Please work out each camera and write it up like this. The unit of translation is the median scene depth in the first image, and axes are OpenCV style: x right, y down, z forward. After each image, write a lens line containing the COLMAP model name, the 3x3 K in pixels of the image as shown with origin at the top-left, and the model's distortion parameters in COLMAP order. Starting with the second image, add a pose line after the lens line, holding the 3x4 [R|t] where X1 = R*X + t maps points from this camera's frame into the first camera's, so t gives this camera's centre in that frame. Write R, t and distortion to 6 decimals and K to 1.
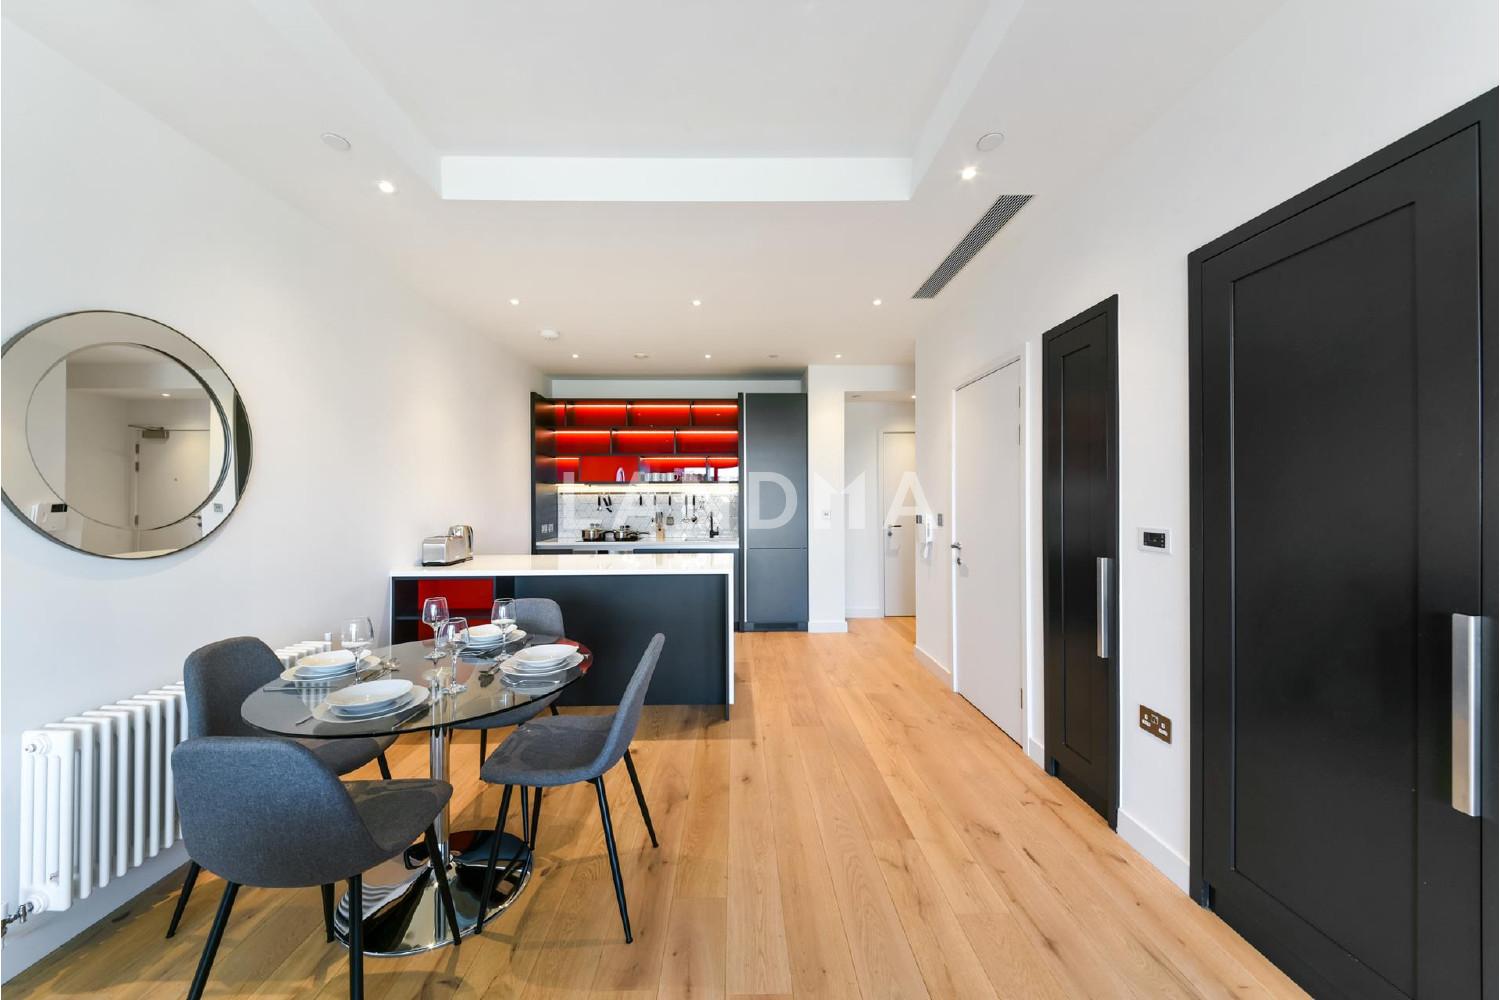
lens RADIAL K [[507.4, 0, 750.0], [0, 507.4, 500.0], [0, 0, 1]] dist [-0.000473, -0.000053]
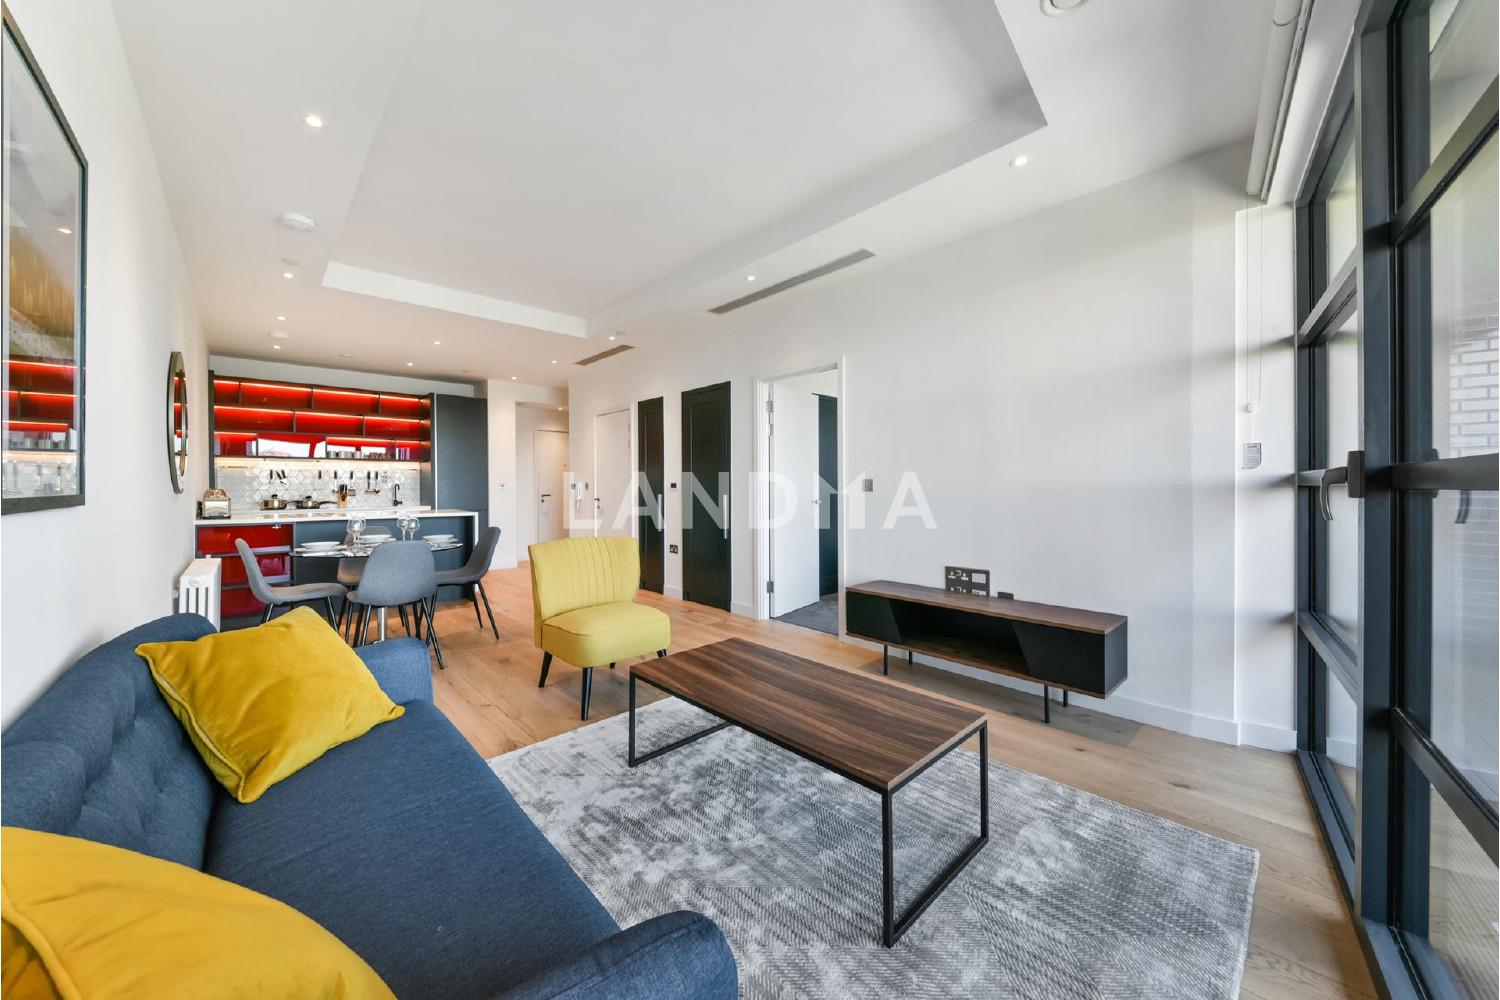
lens RADIAL K [[531.2, 0, 750.0], [0, 531.2, 500.0], [0, 0, 1]] dist [-0.000255, 0.000004]
pose [[0.739015, -0.016207, 0.673494, -0.326824], [-0.000097, 0.999708, 0.024163, 0.030818], [-0.673689, -0.017922, 0.738798, -0.544163]]
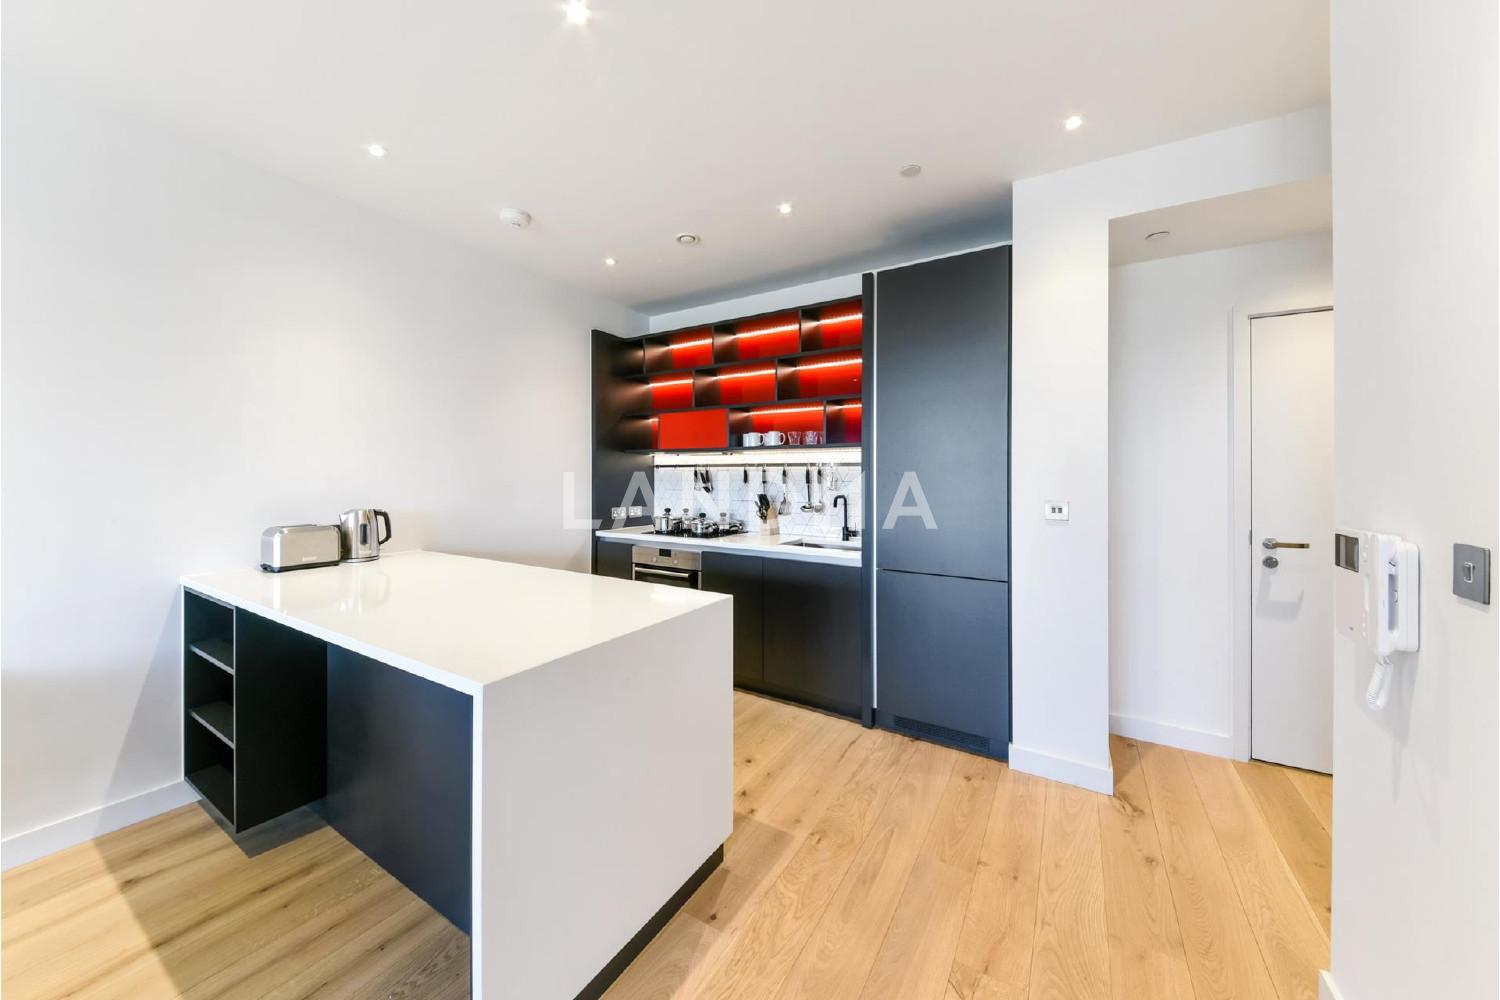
lens RADIAL K [[516.6, 0, 741.5], [0, 516.6, 468.4], [0, 0, 1]] dist [-0.000055, -0.000009]
pose [[0.822849, -0.003230, -0.568252, 0.179939], [0.006523, 0.999972, 0.003761, -0.012302], [0.568223, -0.006802, 0.822846, 0.469774]]
